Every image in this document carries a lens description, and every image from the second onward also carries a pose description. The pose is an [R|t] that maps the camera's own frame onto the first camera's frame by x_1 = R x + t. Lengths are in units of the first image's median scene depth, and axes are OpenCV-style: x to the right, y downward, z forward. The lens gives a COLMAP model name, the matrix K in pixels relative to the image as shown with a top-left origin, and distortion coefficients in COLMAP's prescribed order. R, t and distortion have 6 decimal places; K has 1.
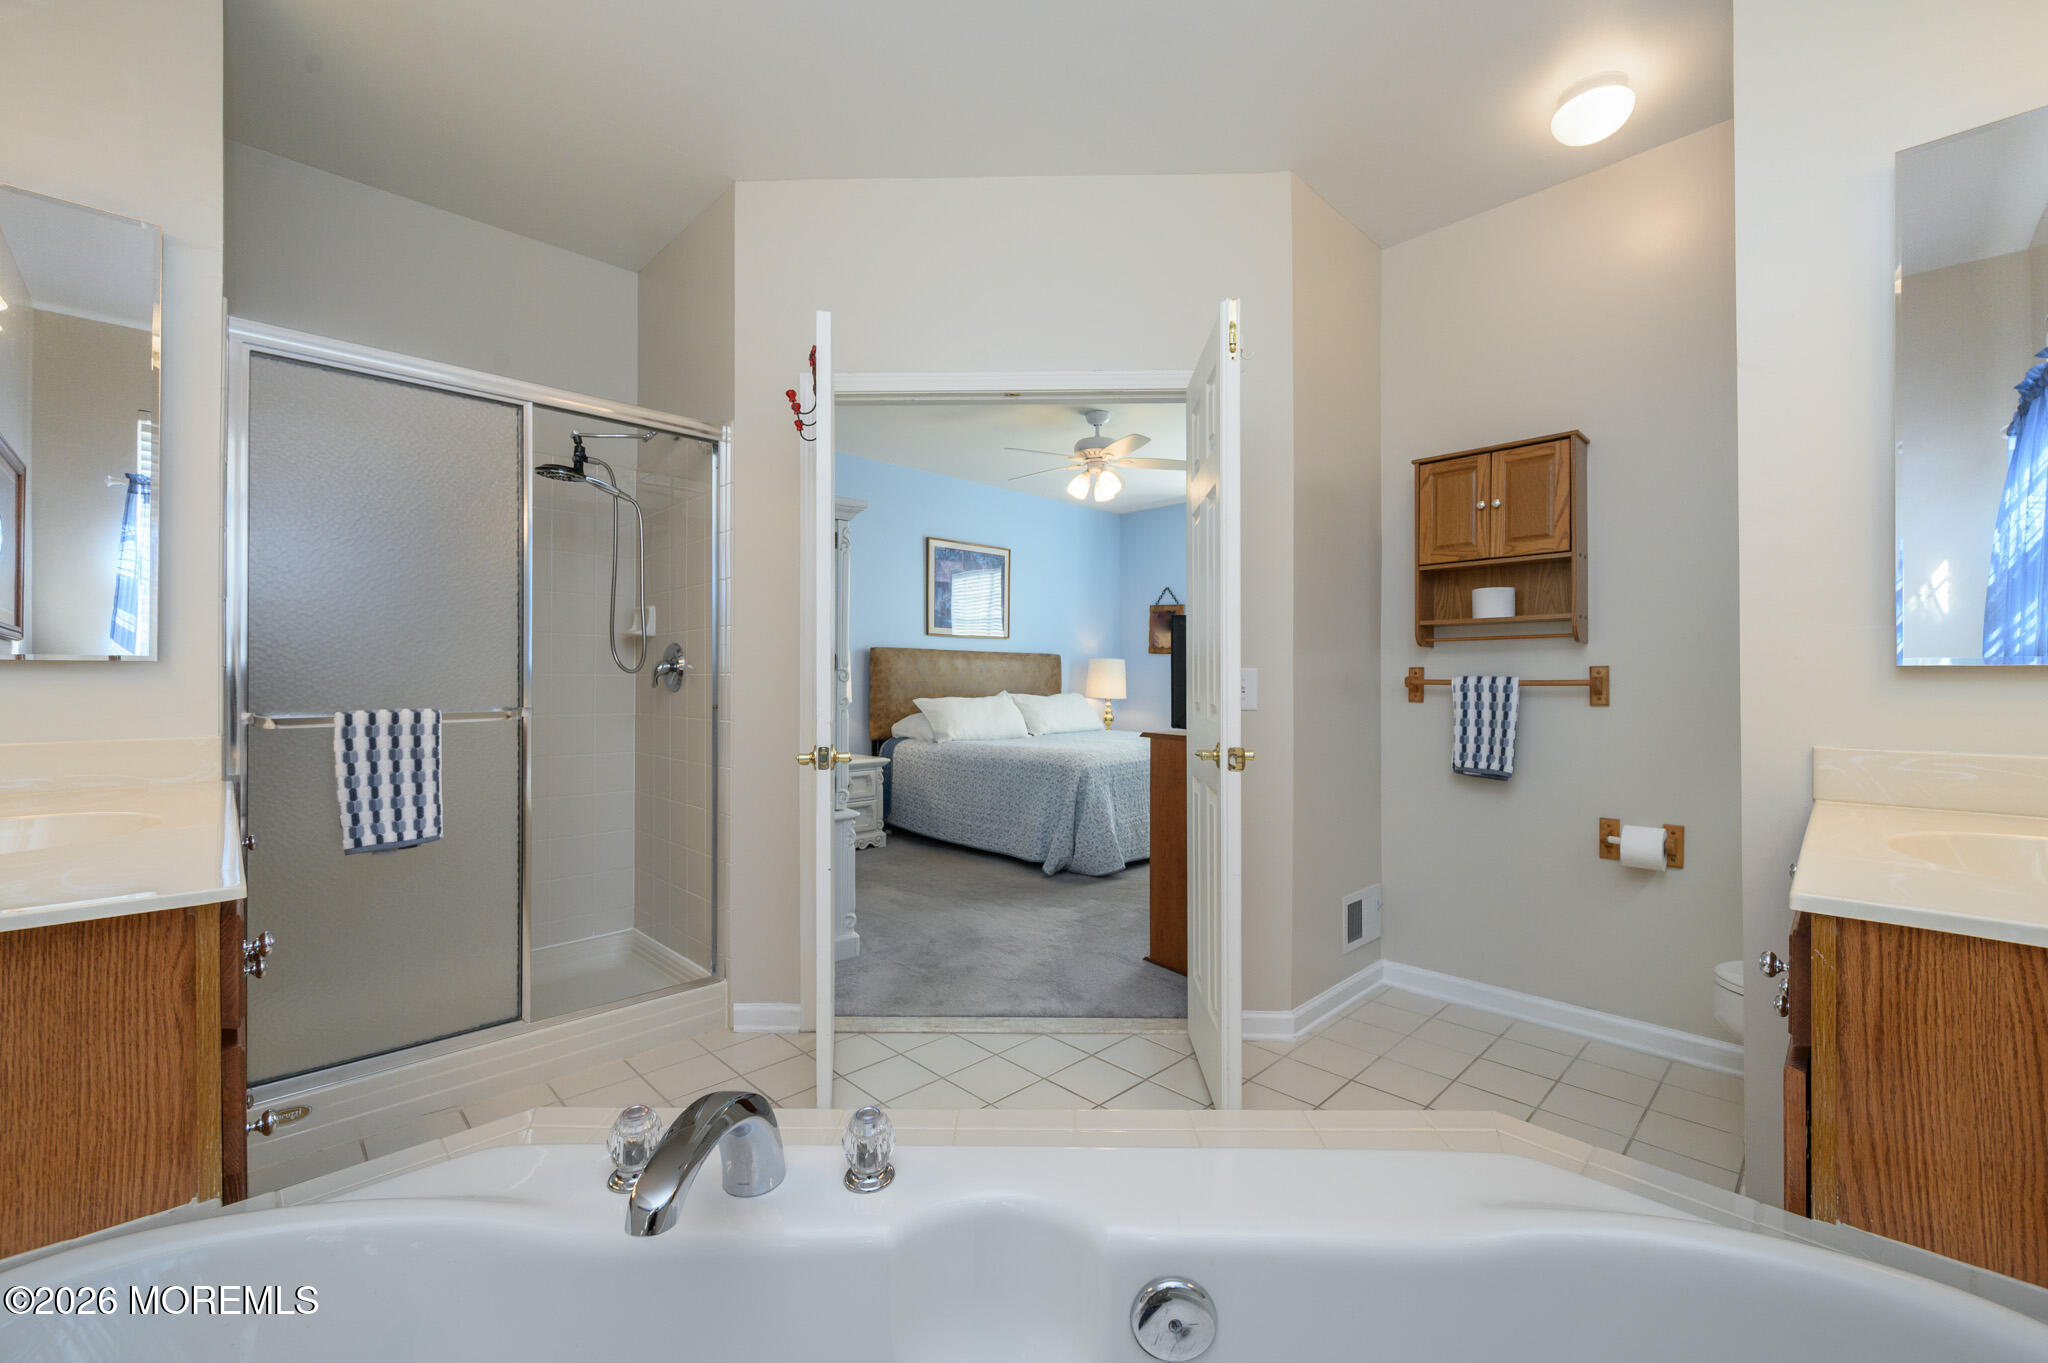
lens RADIAL K [[809.4, 0, 1027.1], [0, 809.4, 679.7], [0, 0, 1]] dist [0.002174, -0.000261]
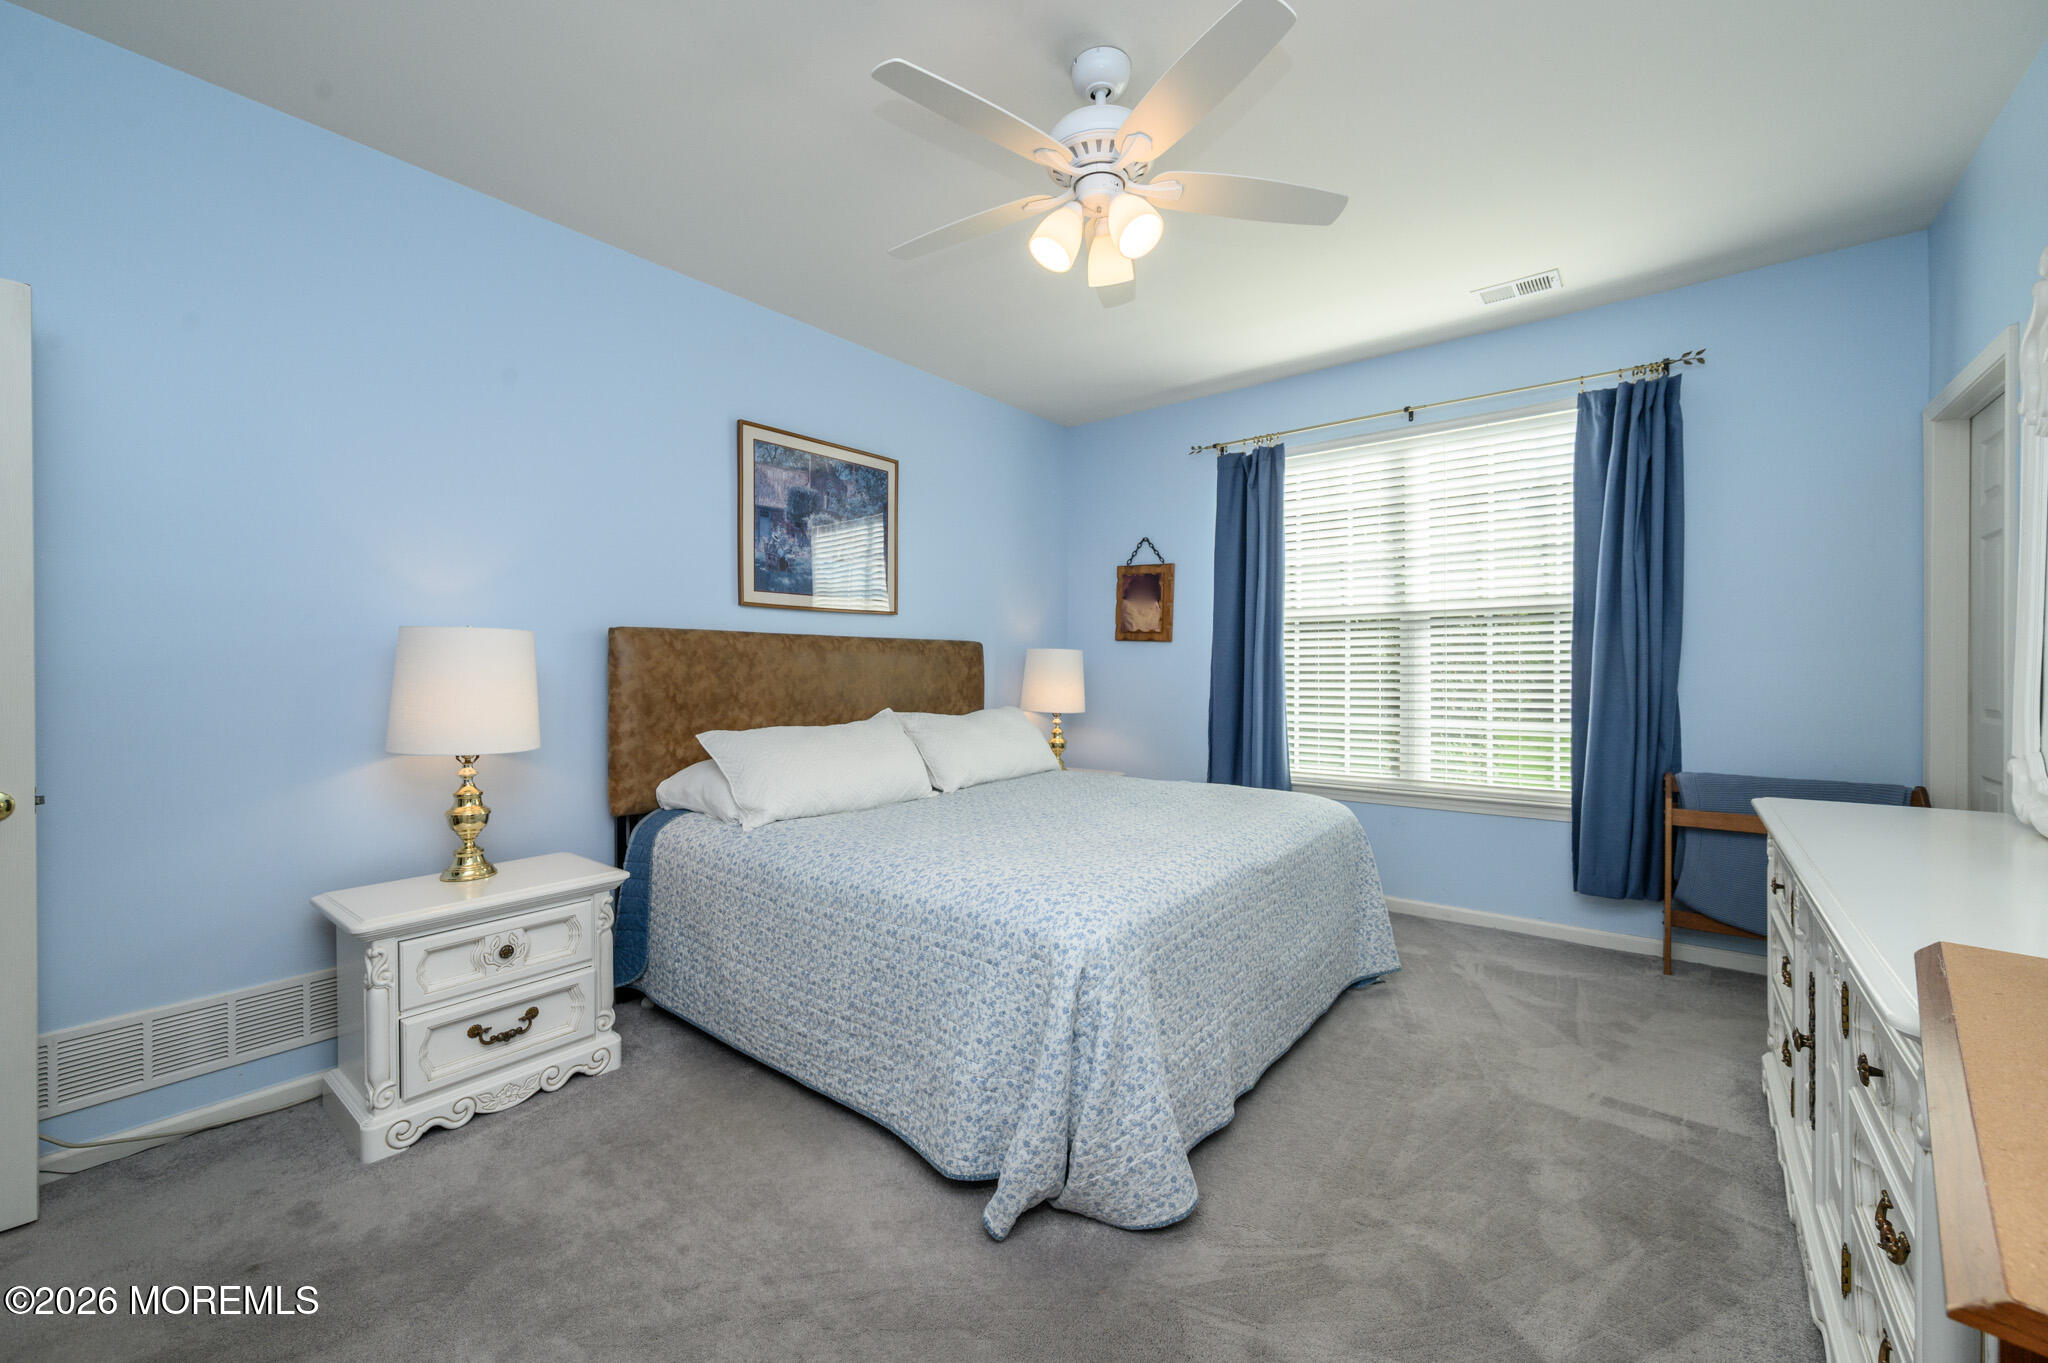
lens RADIAL K [[809.4, 0, 1013.6], [0, 809.4, 668.3], [0, 0, 1]] dist [0.002174, -0.000261]
pose [[0.992928, -0.001965, 0.118705, -0.007538], [0.001636, 0.999995, 0.002868, -0.014614], [-0.118710, -0.002654, 0.992925, 0.431943]]
